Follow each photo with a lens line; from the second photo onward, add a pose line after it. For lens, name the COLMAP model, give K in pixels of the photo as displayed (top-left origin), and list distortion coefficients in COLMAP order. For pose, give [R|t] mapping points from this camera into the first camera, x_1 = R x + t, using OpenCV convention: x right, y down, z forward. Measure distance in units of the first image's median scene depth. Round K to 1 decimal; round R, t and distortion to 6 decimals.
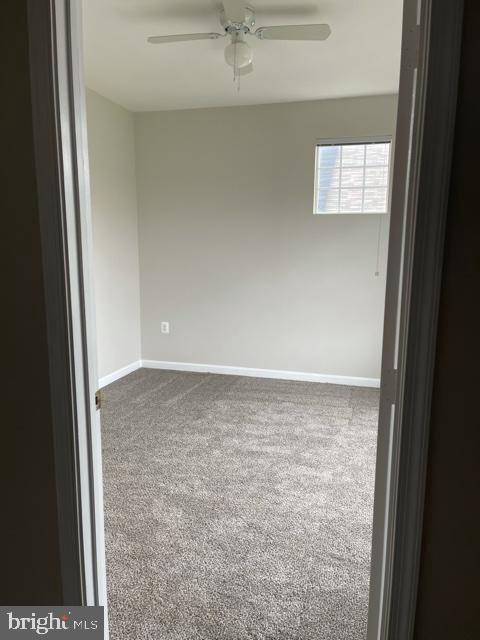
lens RADIAL K [[476.0, 0, 240.0], [0, 476.0, 320.0], [0, 0, 1]] dist [0.072442, -0.098545]
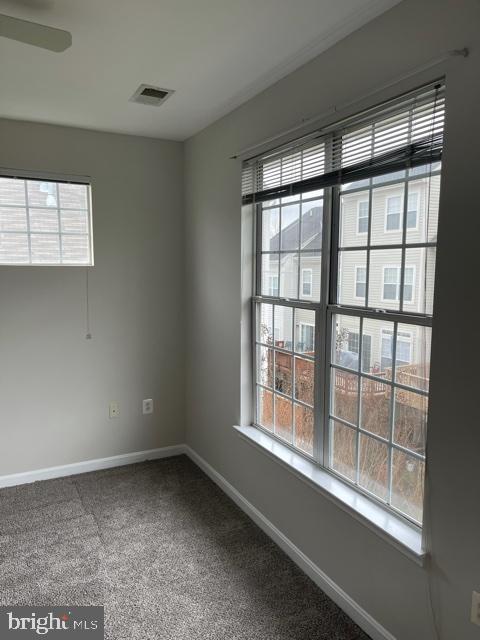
lens RADIAL K [[476.0, 0, 240.0], [0, 476.0, 320.0], [0, 0, 1]] dist [0.072442, -0.098545]
pose [[0.728189, -0.082303, 0.680417, -0.106548], [0.110715, 0.993851, 0.001727, -0.113380], [-0.676375, 0.074075, 0.732823, 0.234187]]
